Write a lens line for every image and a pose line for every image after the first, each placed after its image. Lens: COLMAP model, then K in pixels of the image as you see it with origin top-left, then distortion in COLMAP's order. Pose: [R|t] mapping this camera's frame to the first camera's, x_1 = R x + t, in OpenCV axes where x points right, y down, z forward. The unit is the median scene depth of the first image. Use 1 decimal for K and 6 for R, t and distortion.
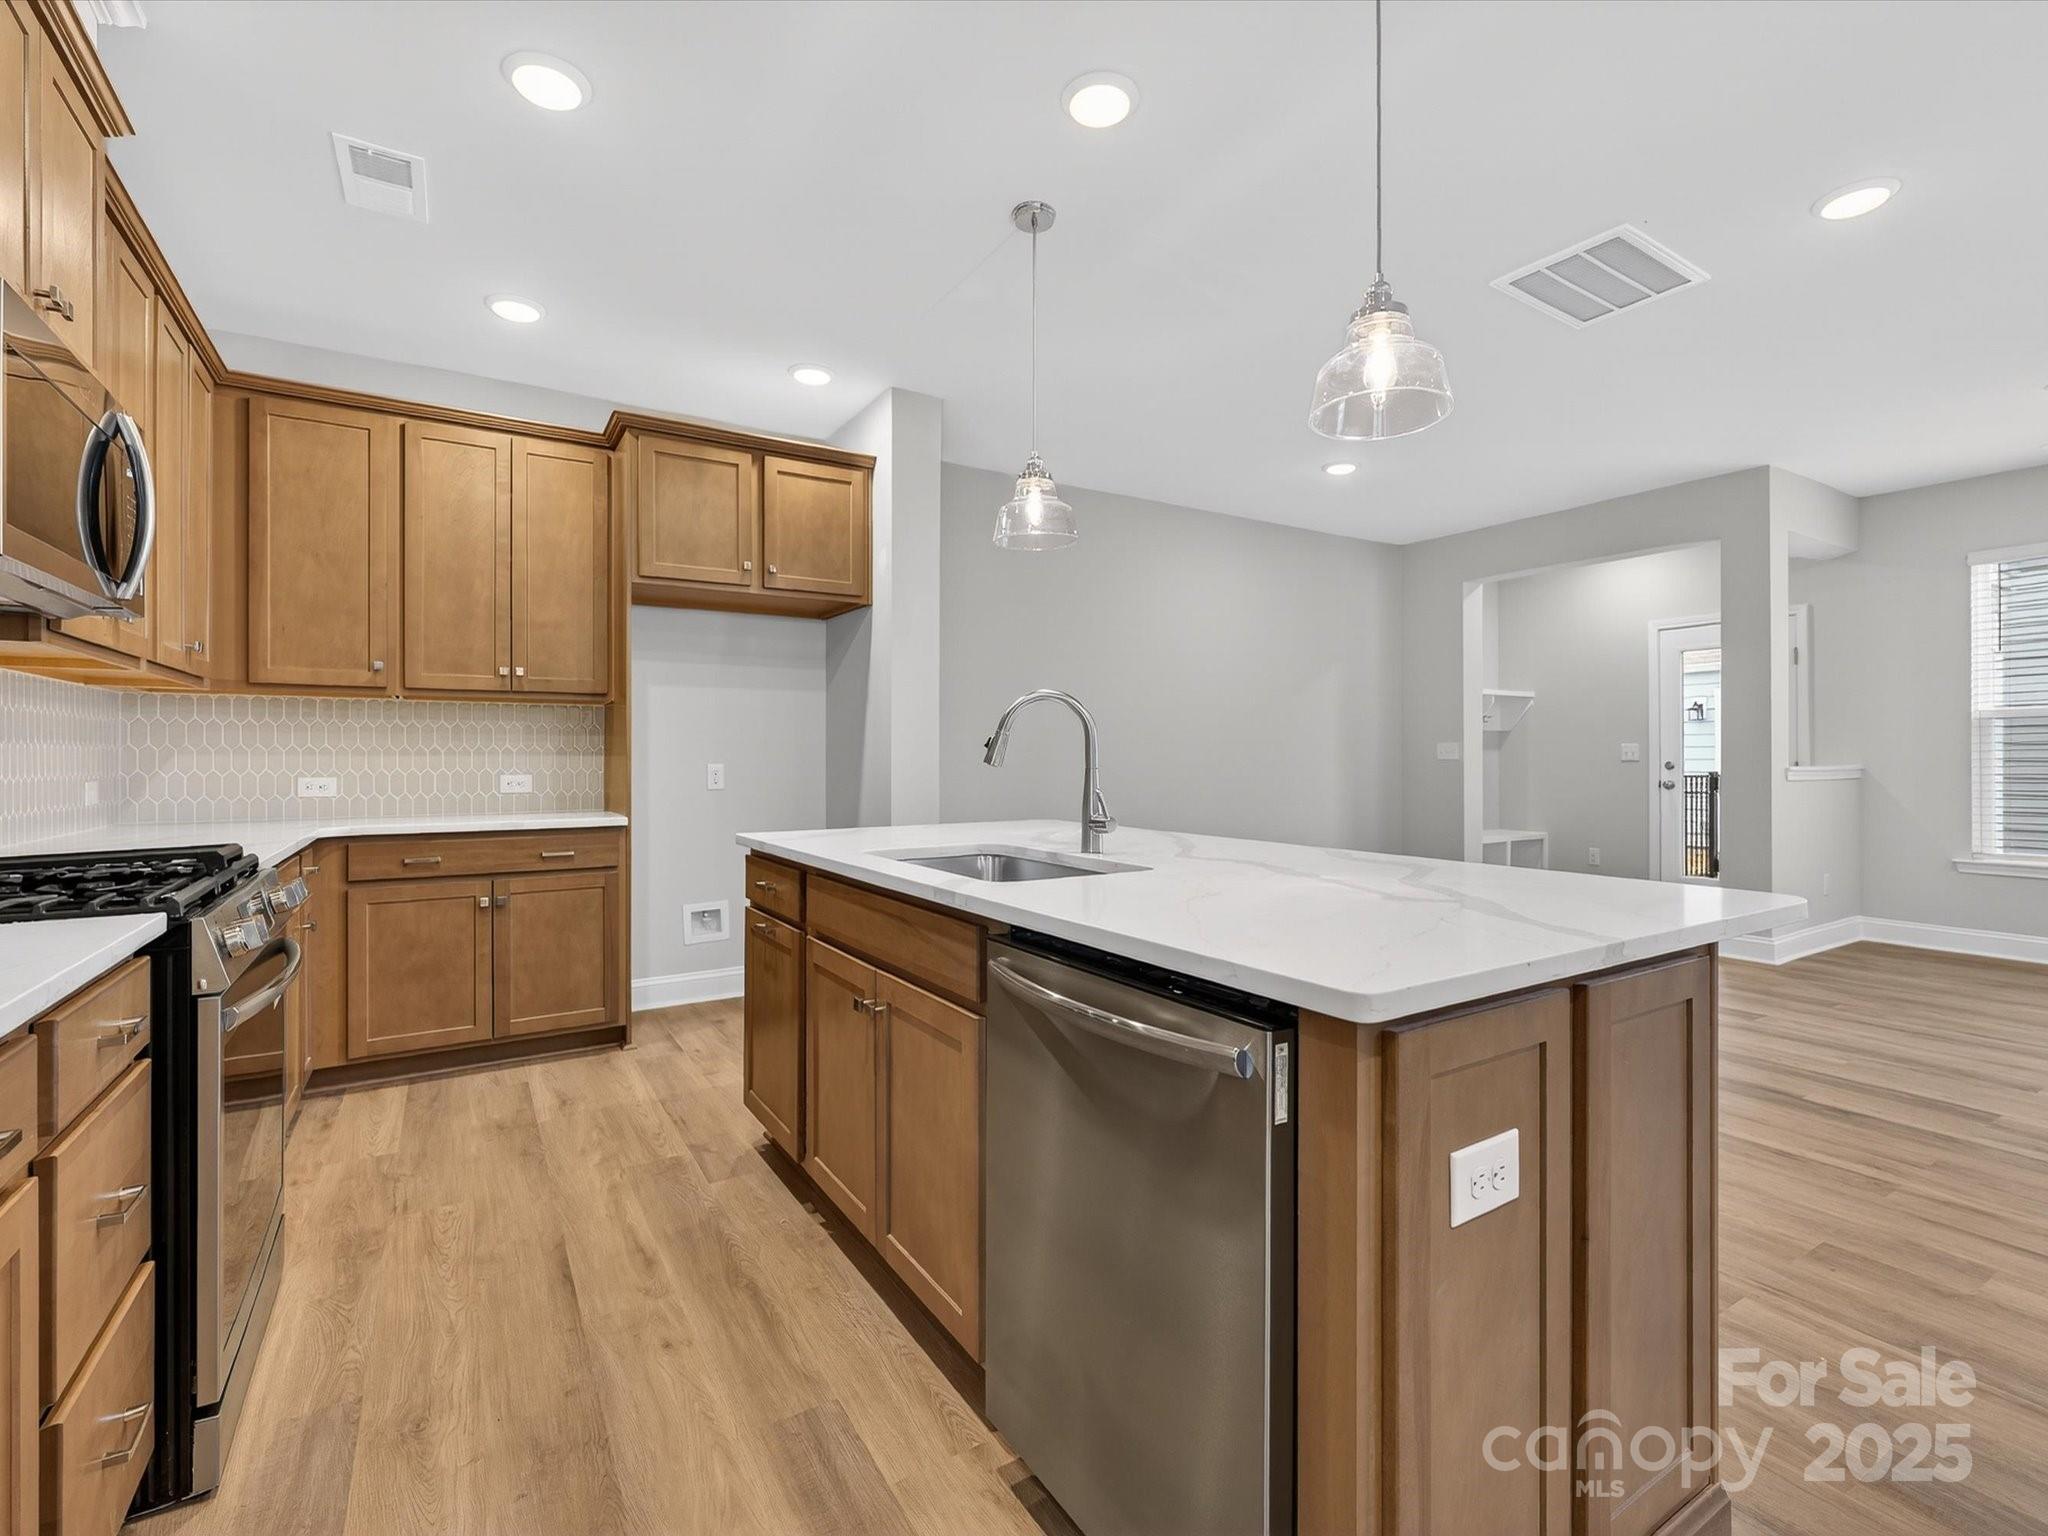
lens RADIAL K [[933.1, 0, 1026.6], [0, 933.1, 752.4], [0, 0, 1]] dist [0.000807, 0.000396]
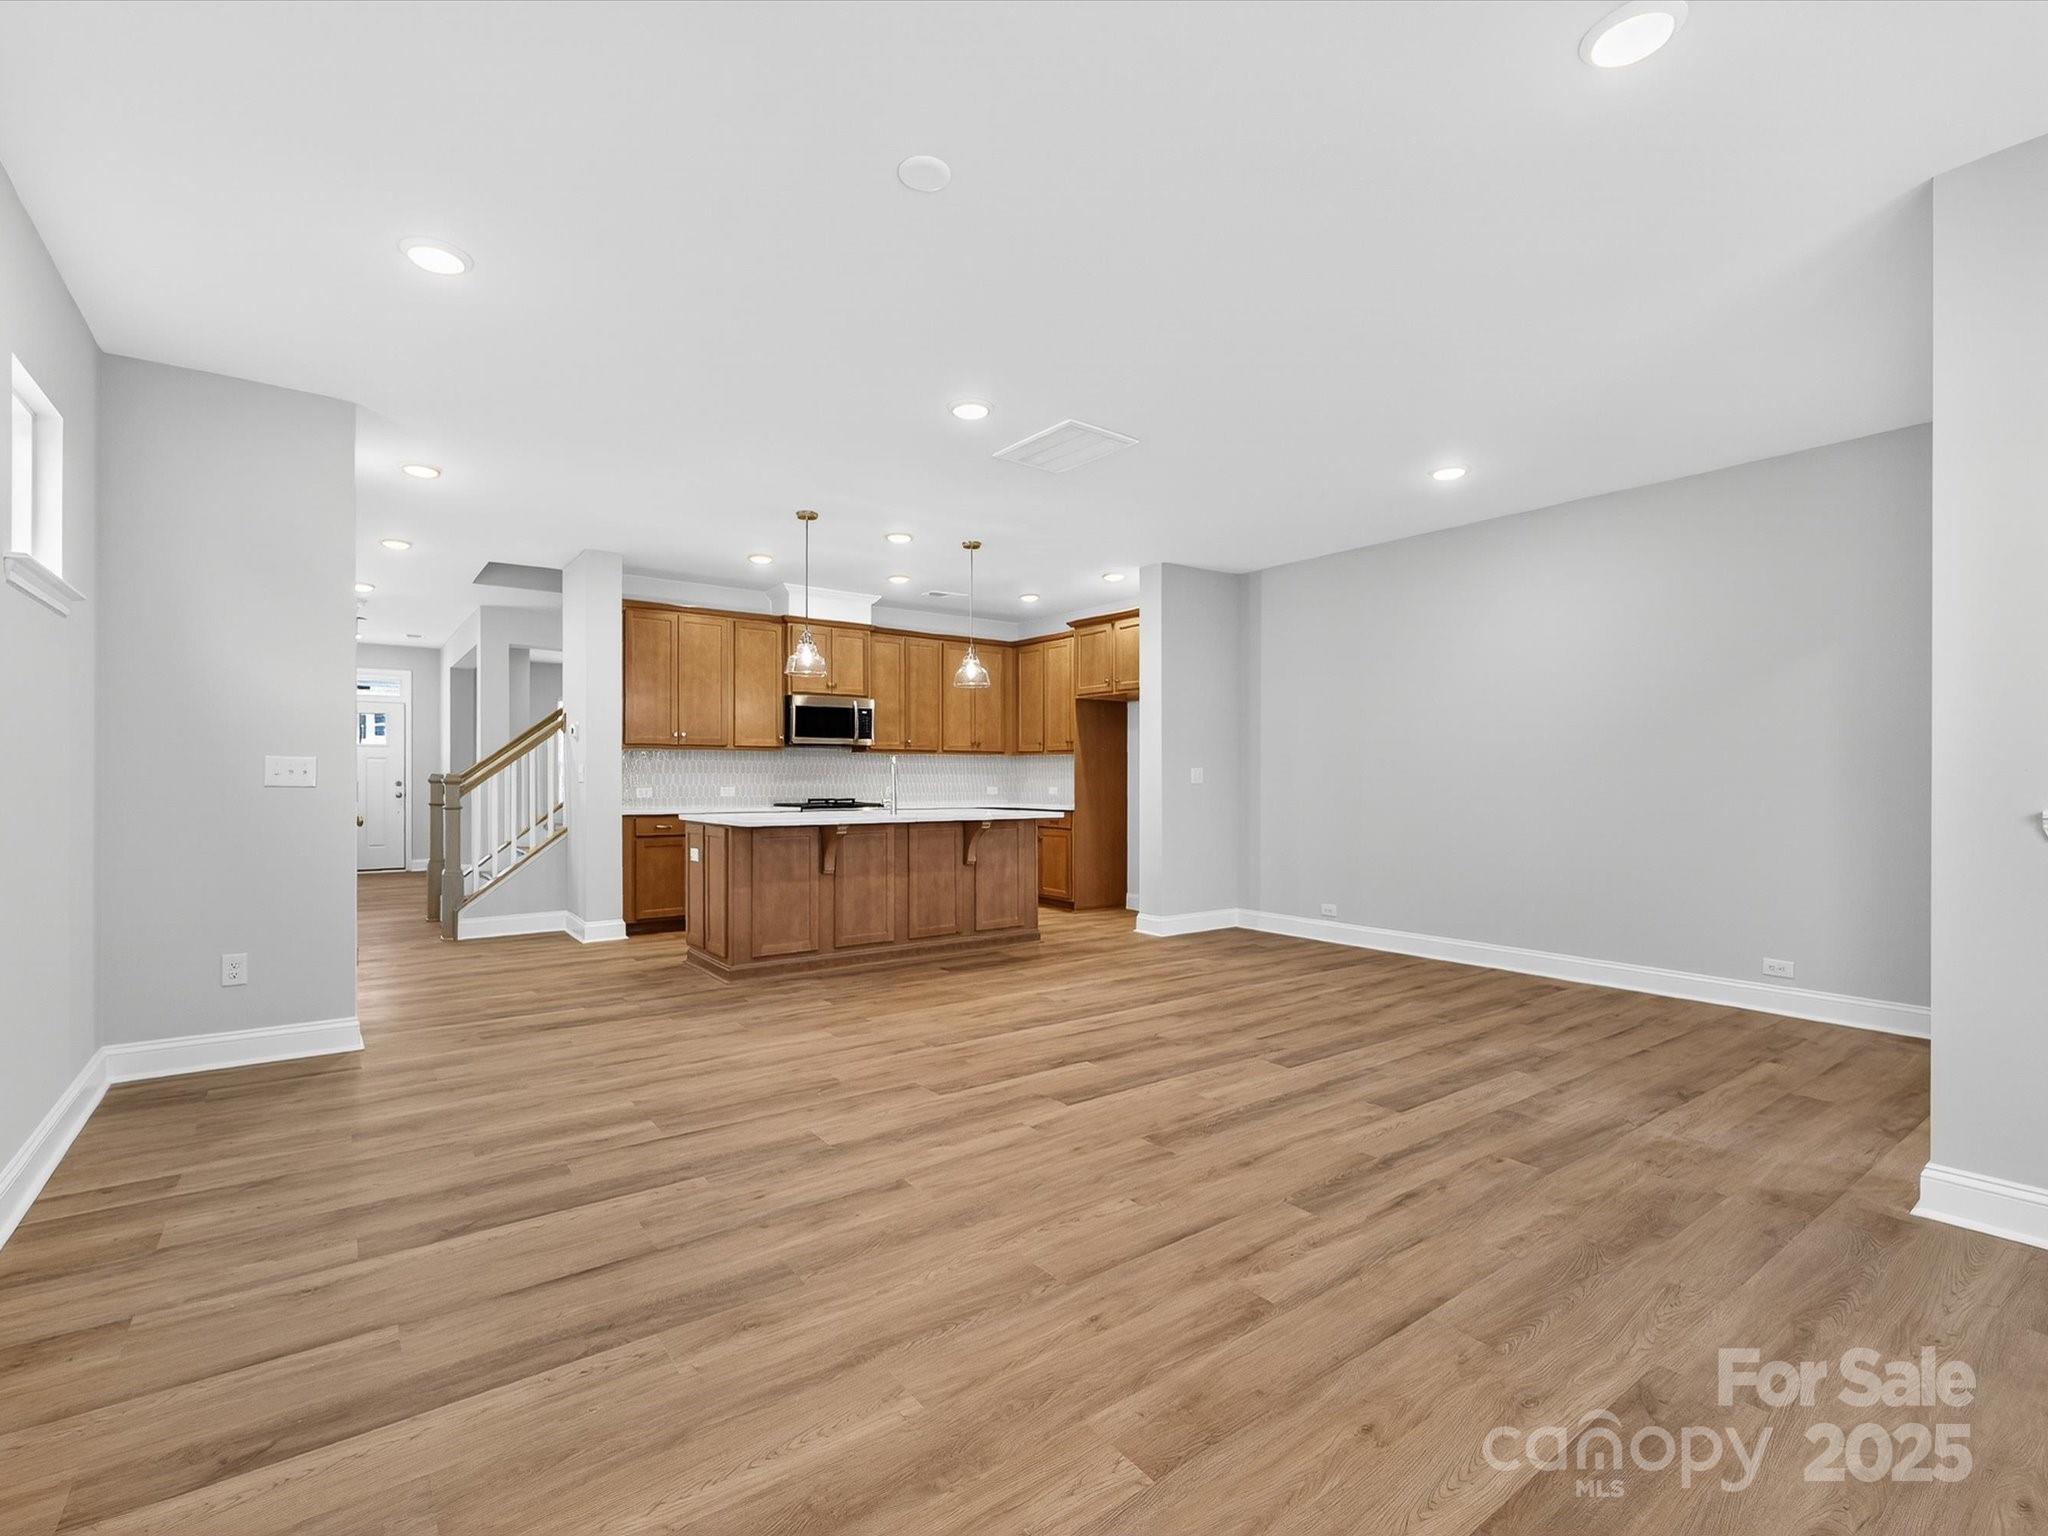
lens RADIAL K [[957.3, 0, 1024.1], [0, 957.3, 783.4], [0, 0, 1]] dist [0.000035, 0.000057]
pose [[0.084620, 0.007342, -0.996386, 1.776090], [0.004963, 0.999957, 0.007790, -0.003596], [0.996401, -0.005604, 0.084580, 0.697657]]
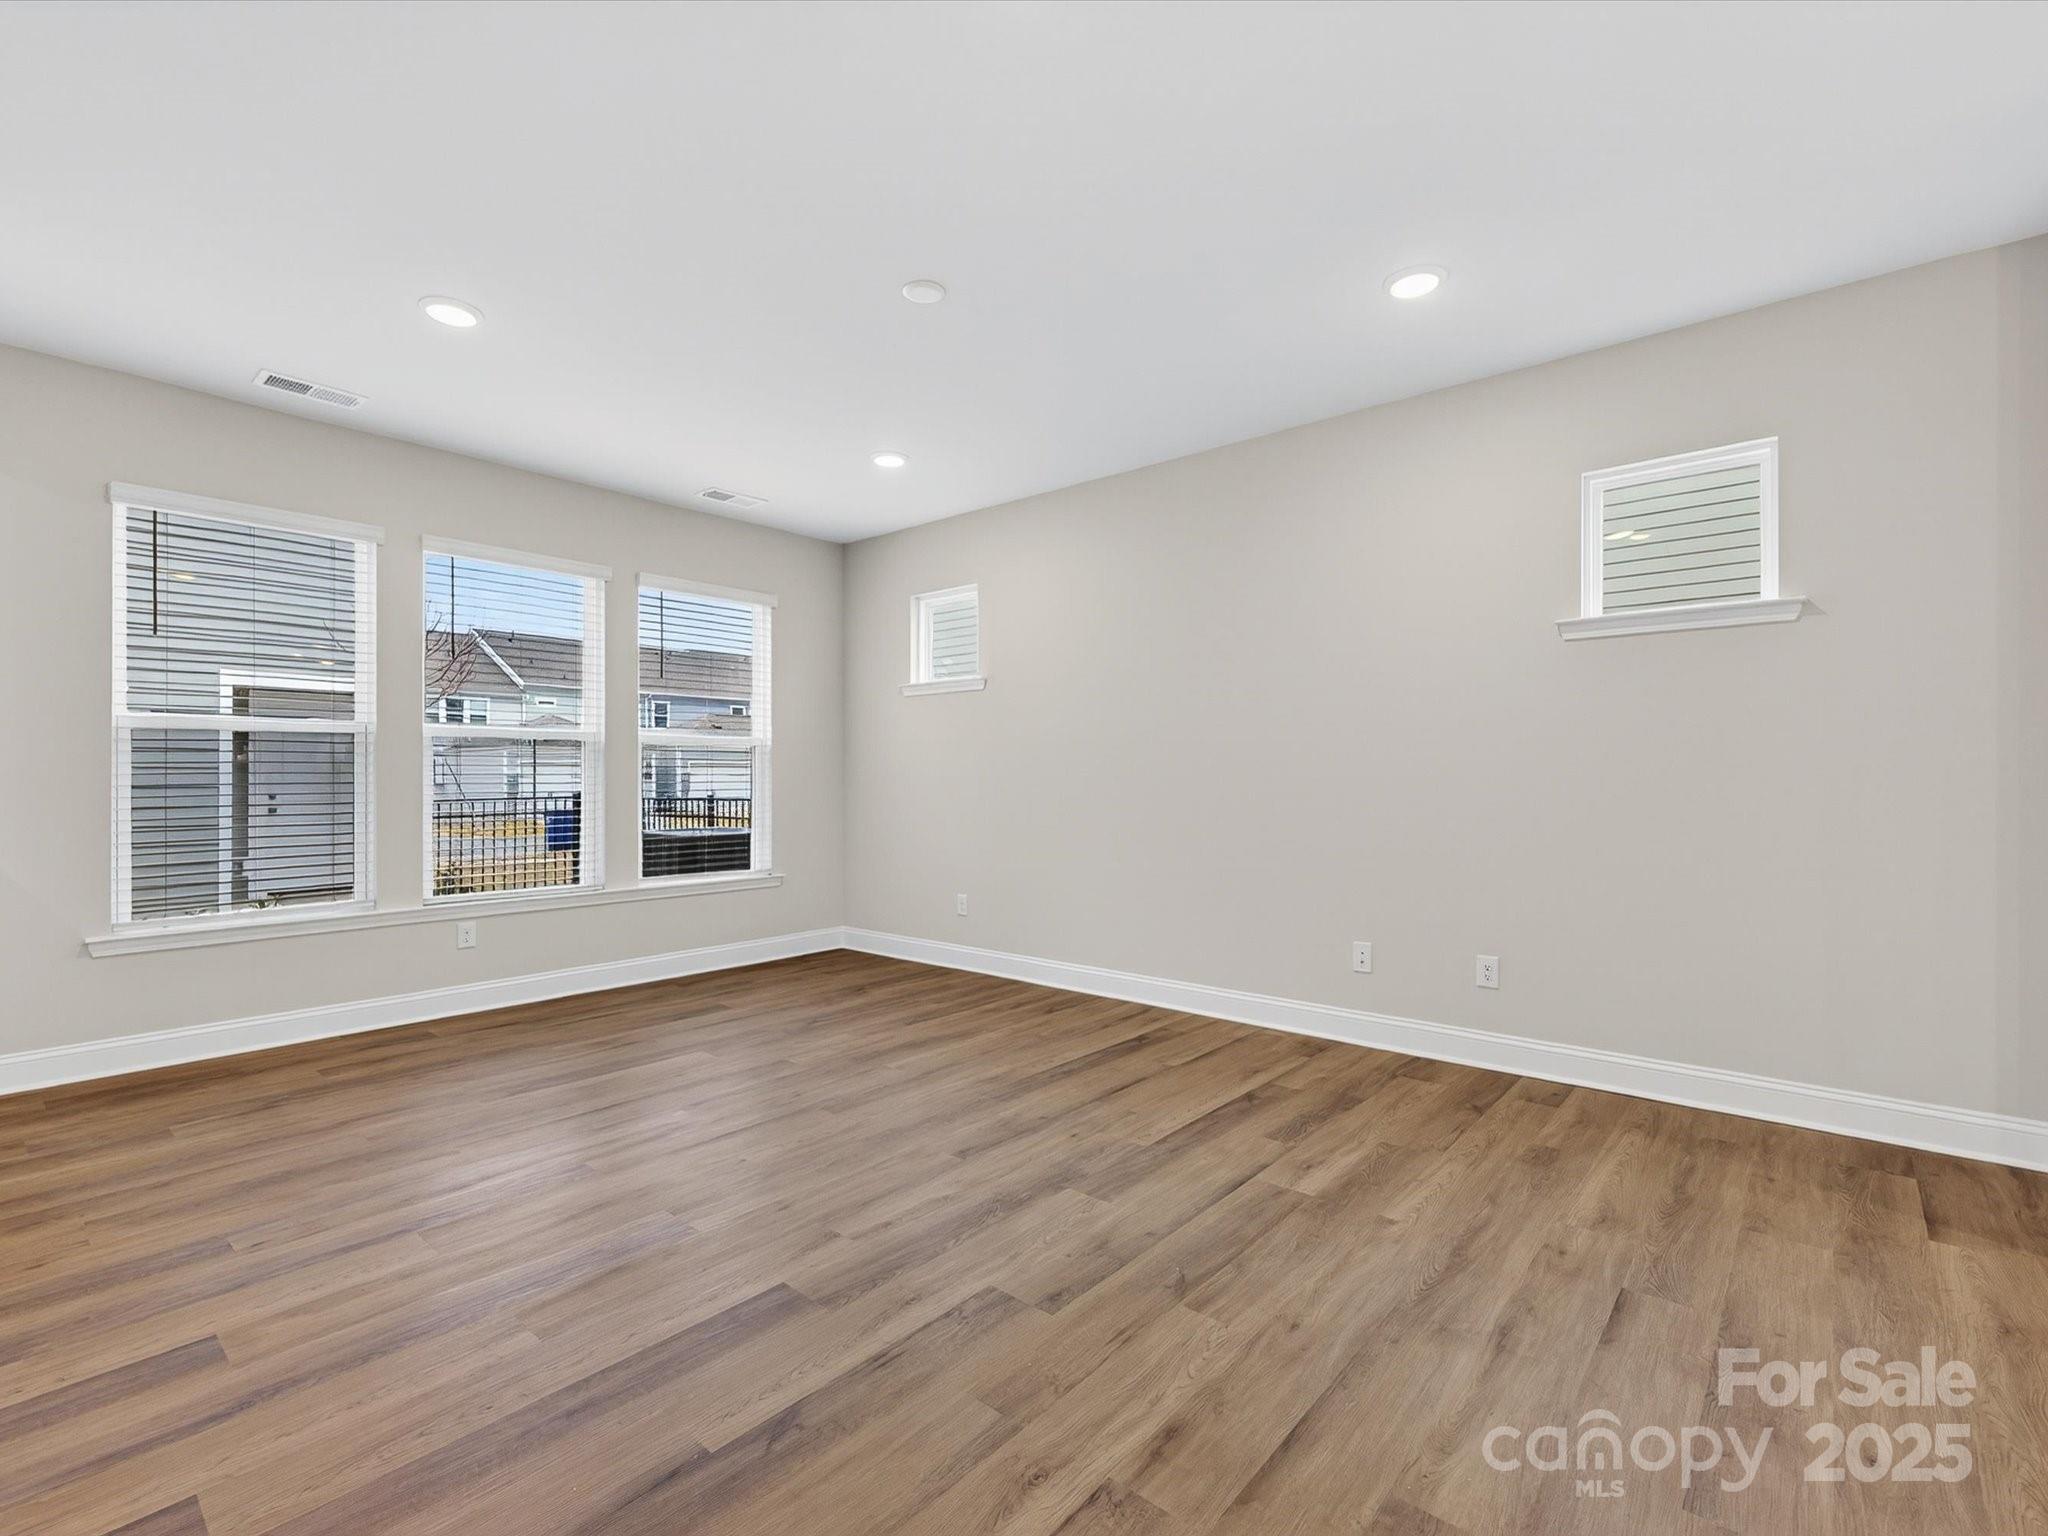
lens RADIAL K [[933.1, 0, 1026.6], [0, 933.1, 752.4], [0, 0, 1]] dist [0.000807, 0.000396]
pose [[-0.301223, 0.027610, 0.953154, 0.235593], [-0.004137, 0.999533, -0.030260, -0.001081], [-0.953545, -0.013058, -0.300968, 0.853098]]
